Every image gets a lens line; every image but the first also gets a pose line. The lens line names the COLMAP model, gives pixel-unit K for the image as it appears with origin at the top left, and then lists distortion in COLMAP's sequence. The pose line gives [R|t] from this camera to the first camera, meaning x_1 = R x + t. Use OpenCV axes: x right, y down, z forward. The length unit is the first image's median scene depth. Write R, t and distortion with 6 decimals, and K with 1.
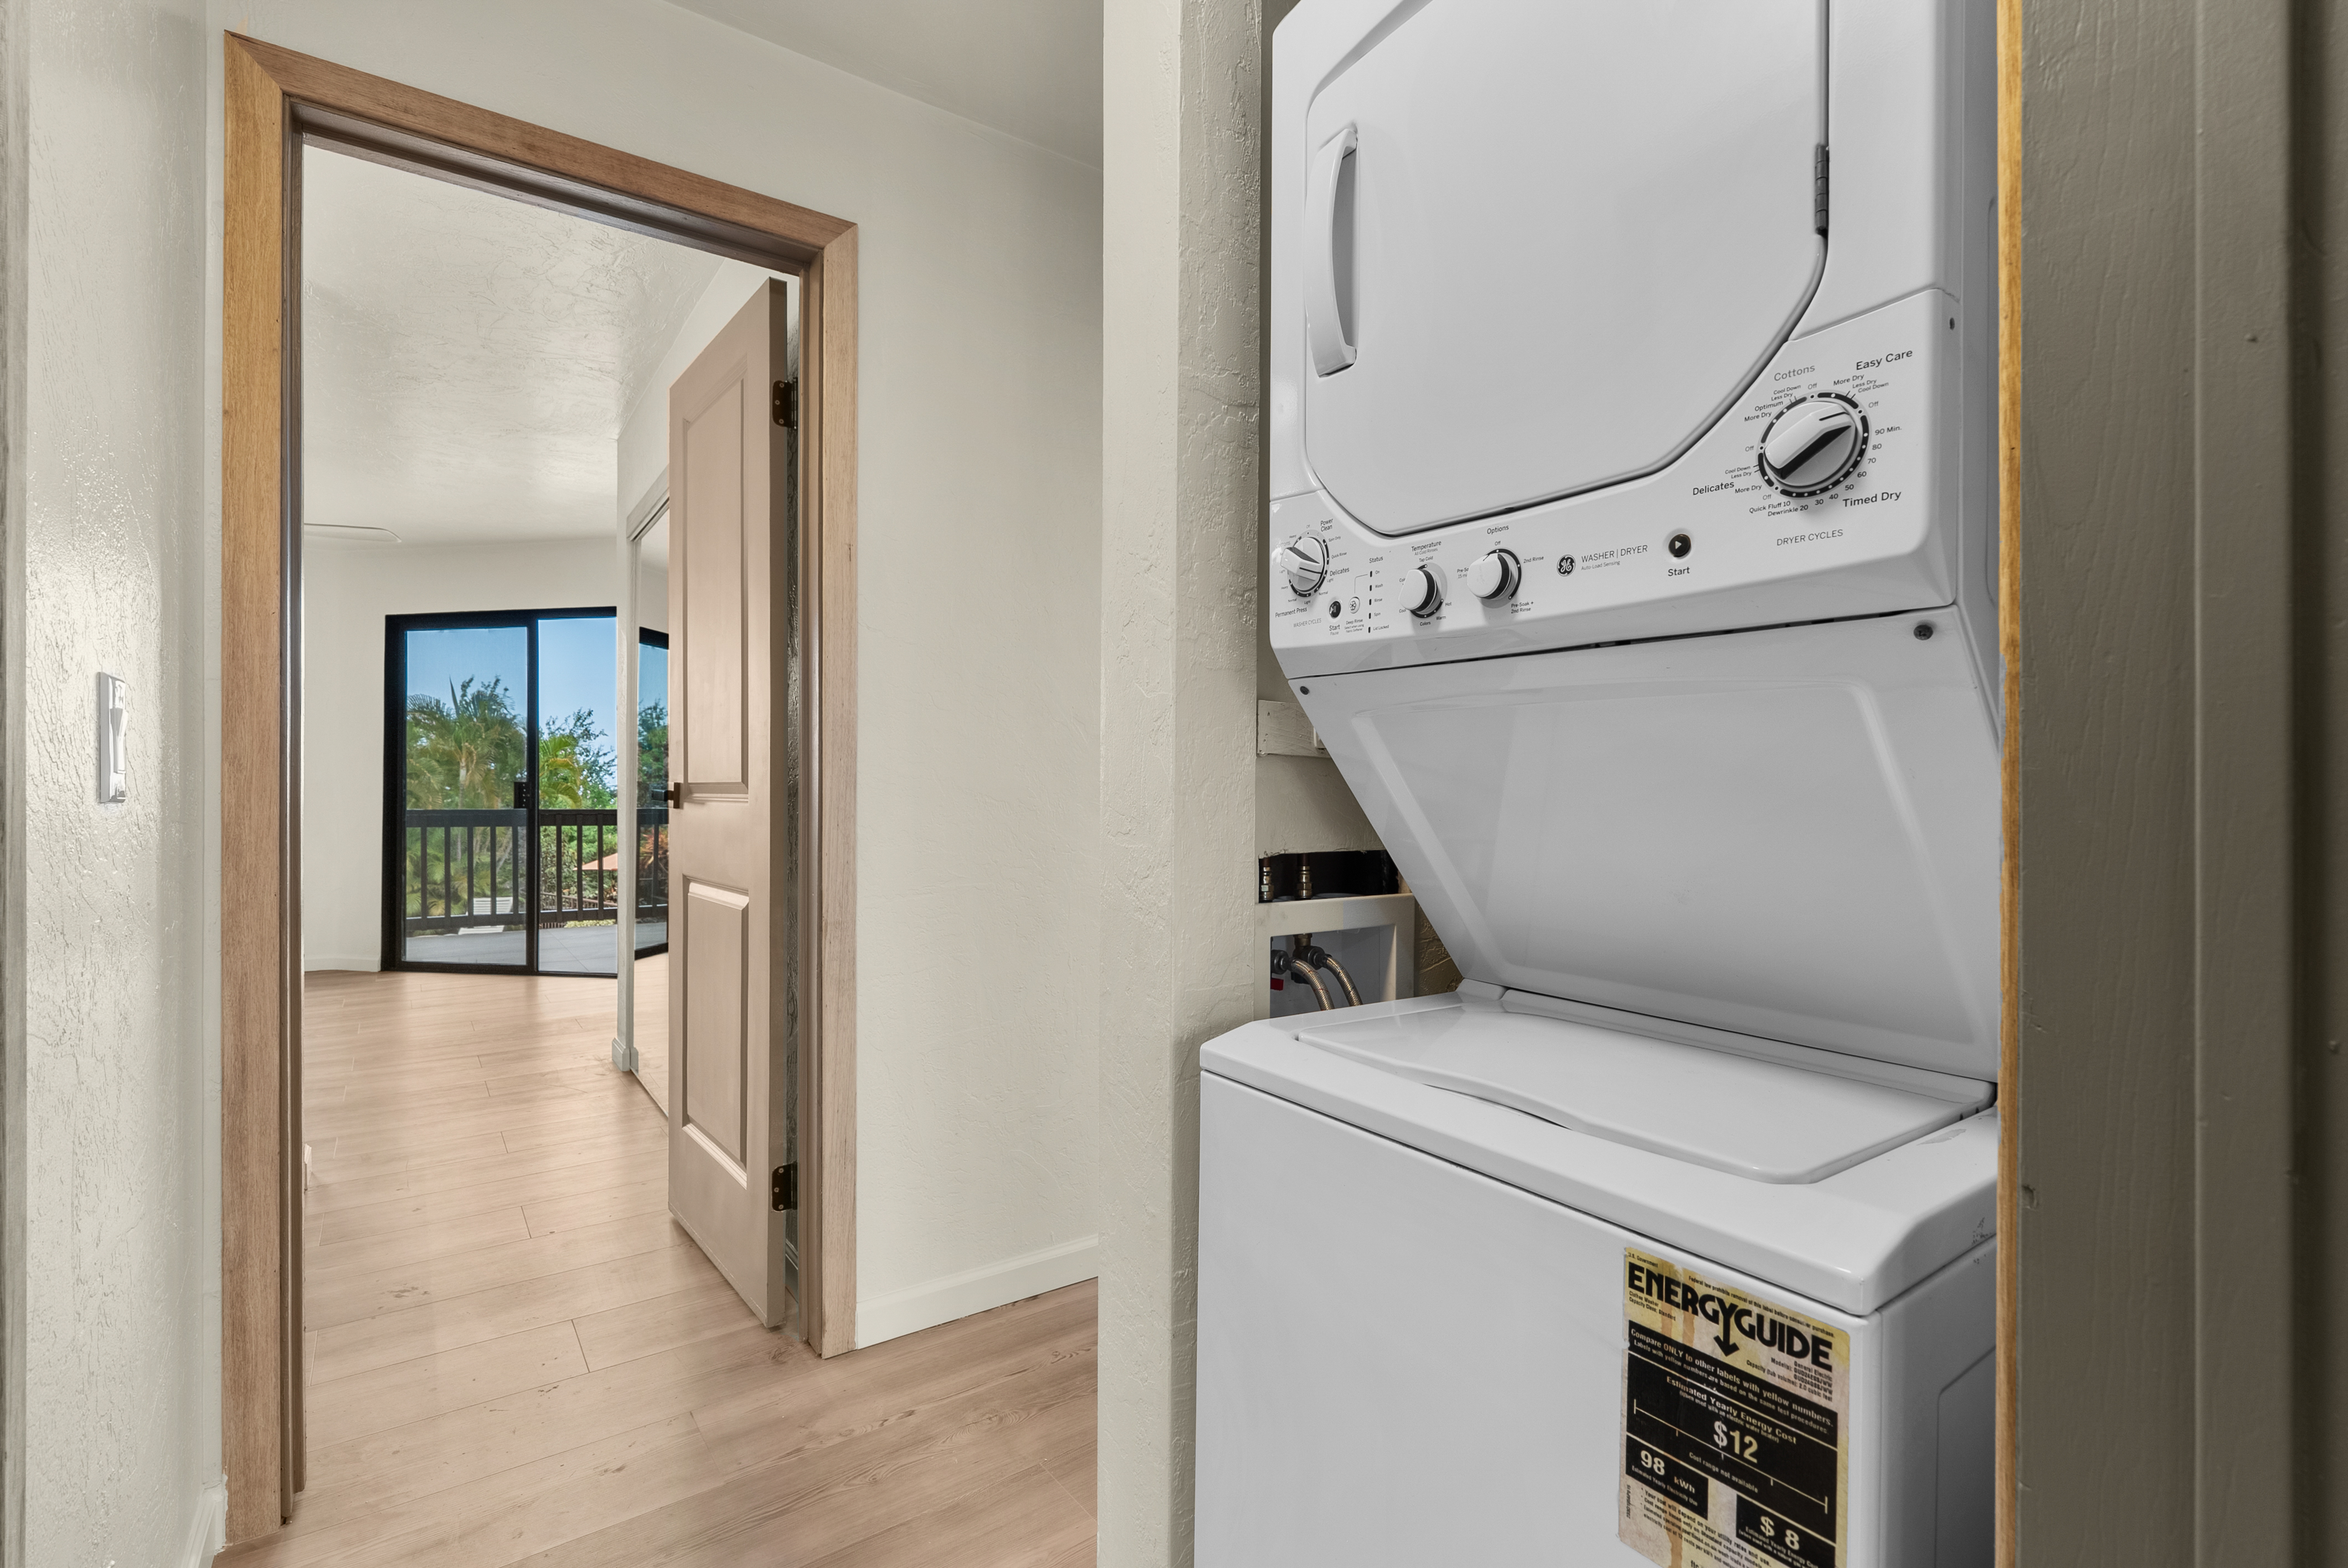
lens RADIAL K [[1073.3, 0, 1170.3], [0, 1073.3, 807.3], [0, 0, 1]] dist [-0.000368, 0.000235]
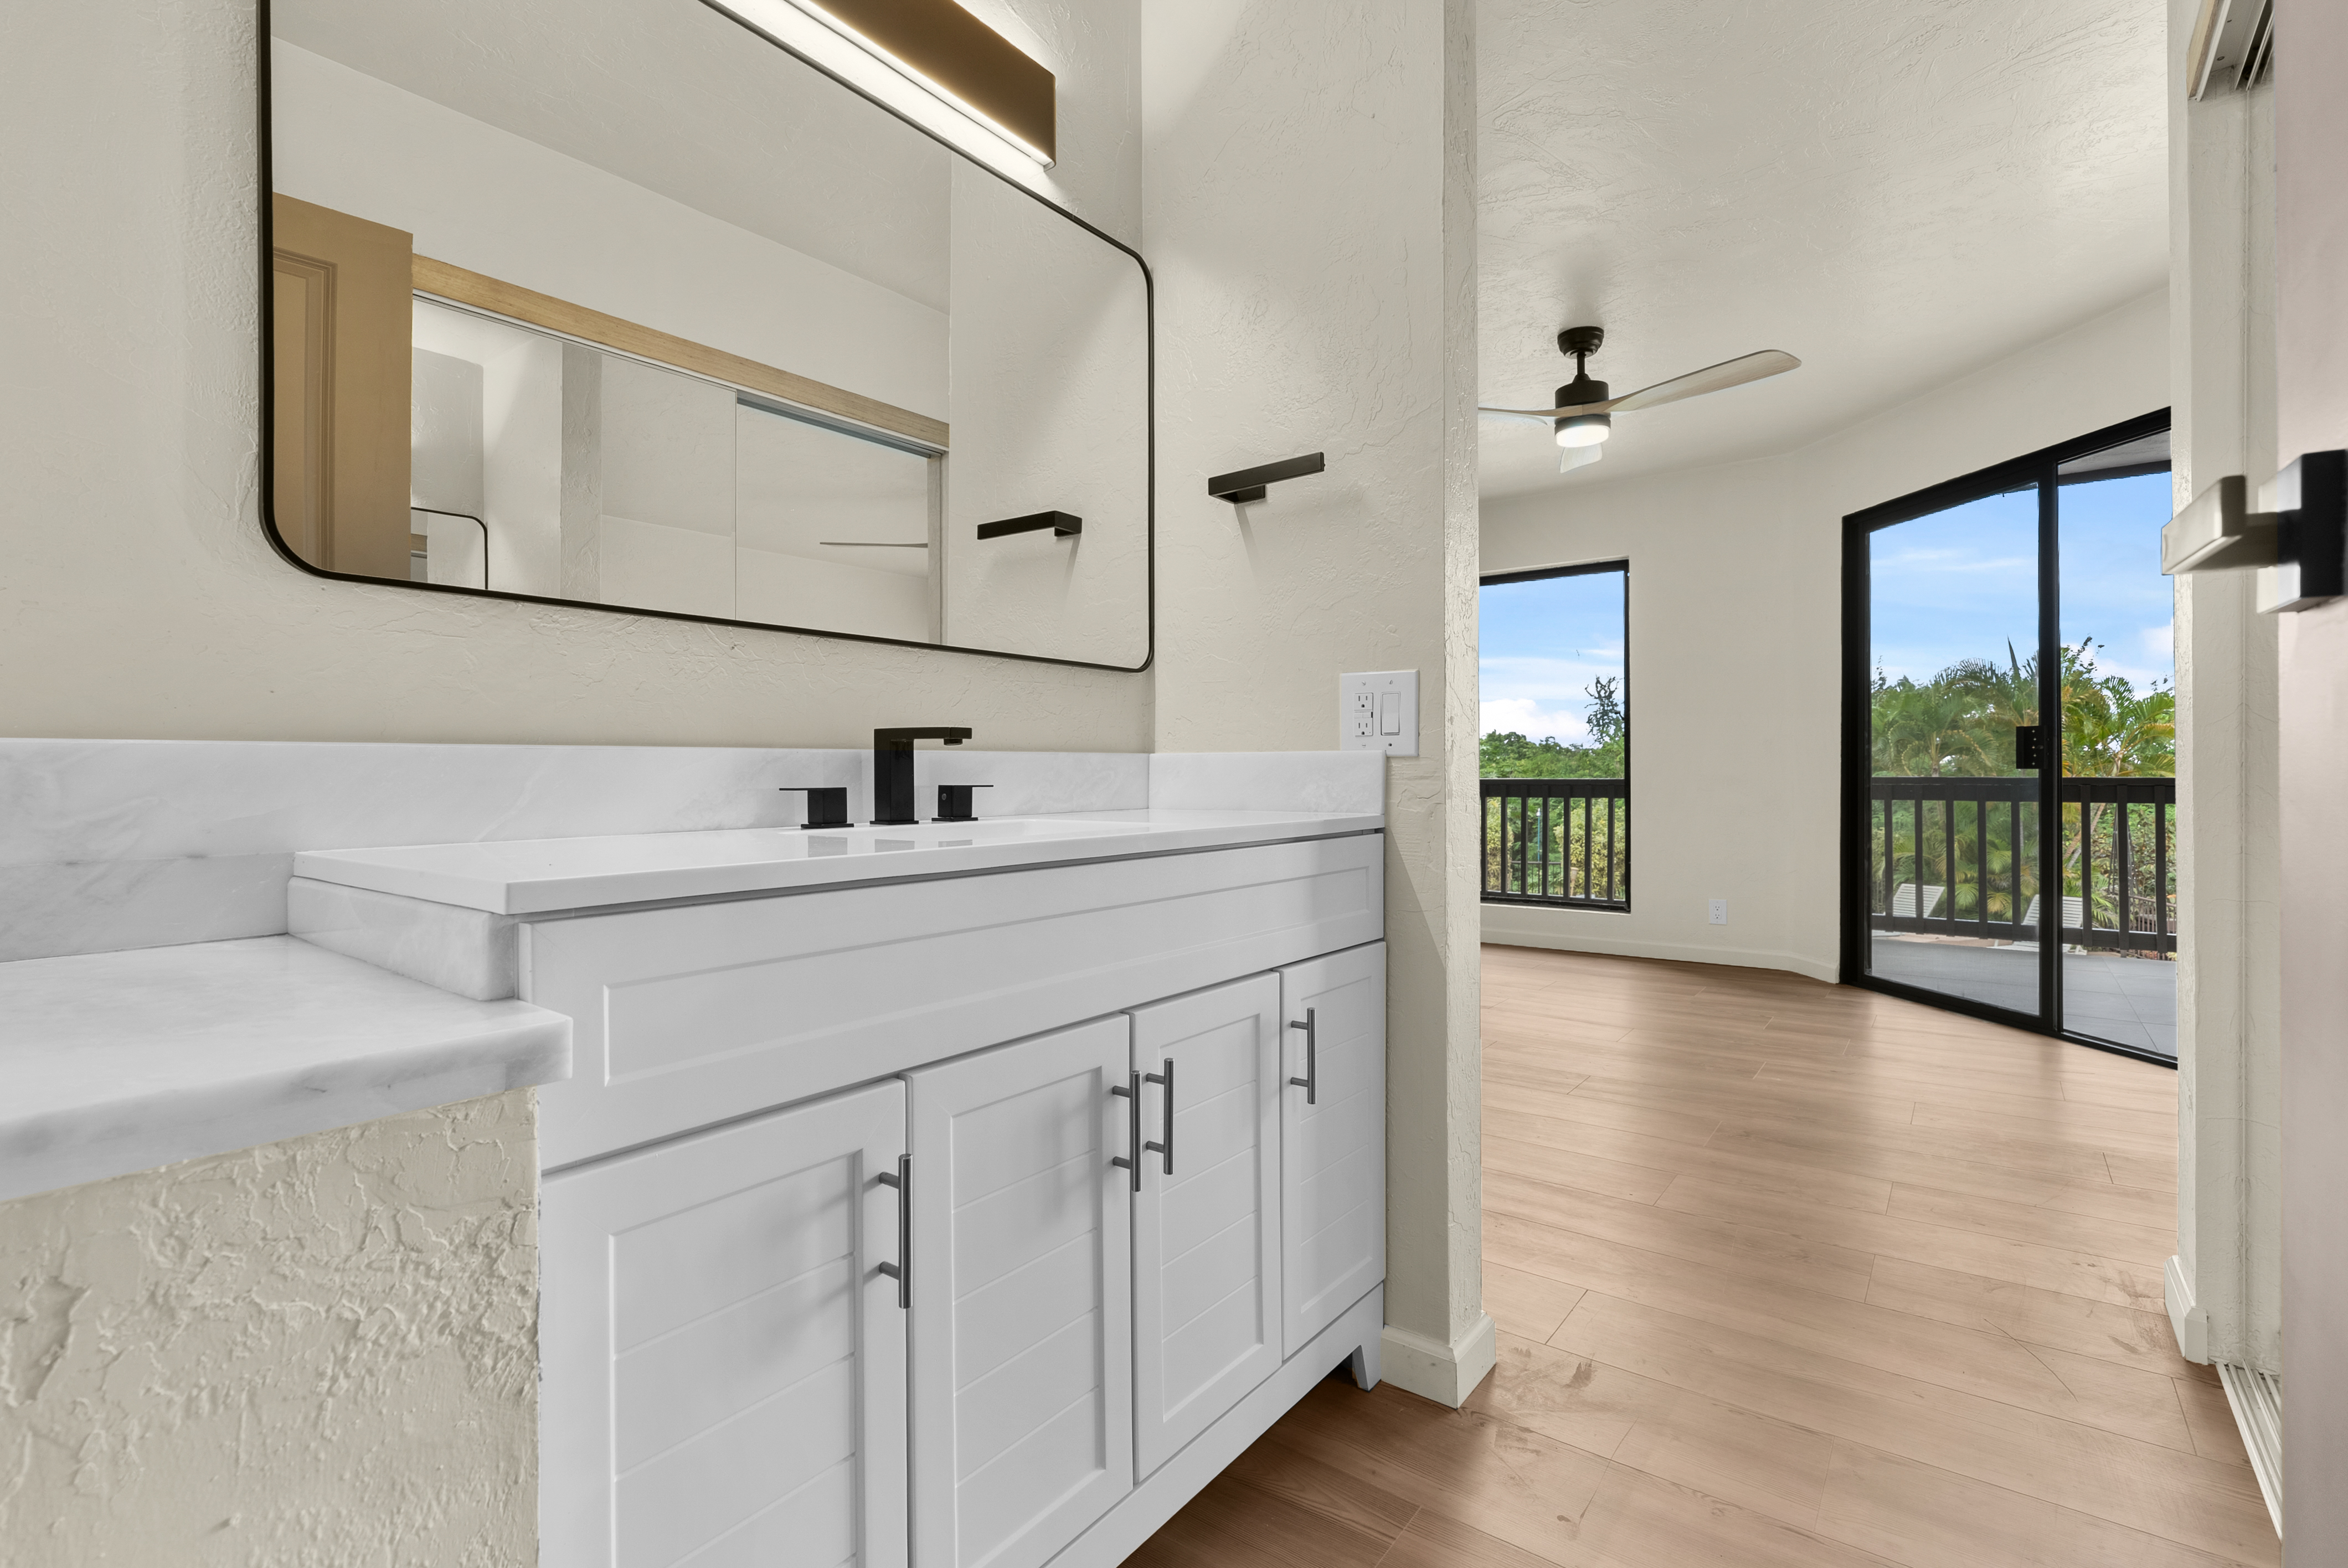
lens RADIAL K [[1062.7, 0, 1174.0], [0, 1062.7, 784.0], [0, 0, 1]] dist [0.000689, 0.000949]
pose [[0.293370, 0.001509, -0.955998, -0.145893], [-0.008695, 0.999962, -0.001090, 0.014230], [0.955960, 0.008632, 0.293371, 0.318804]]
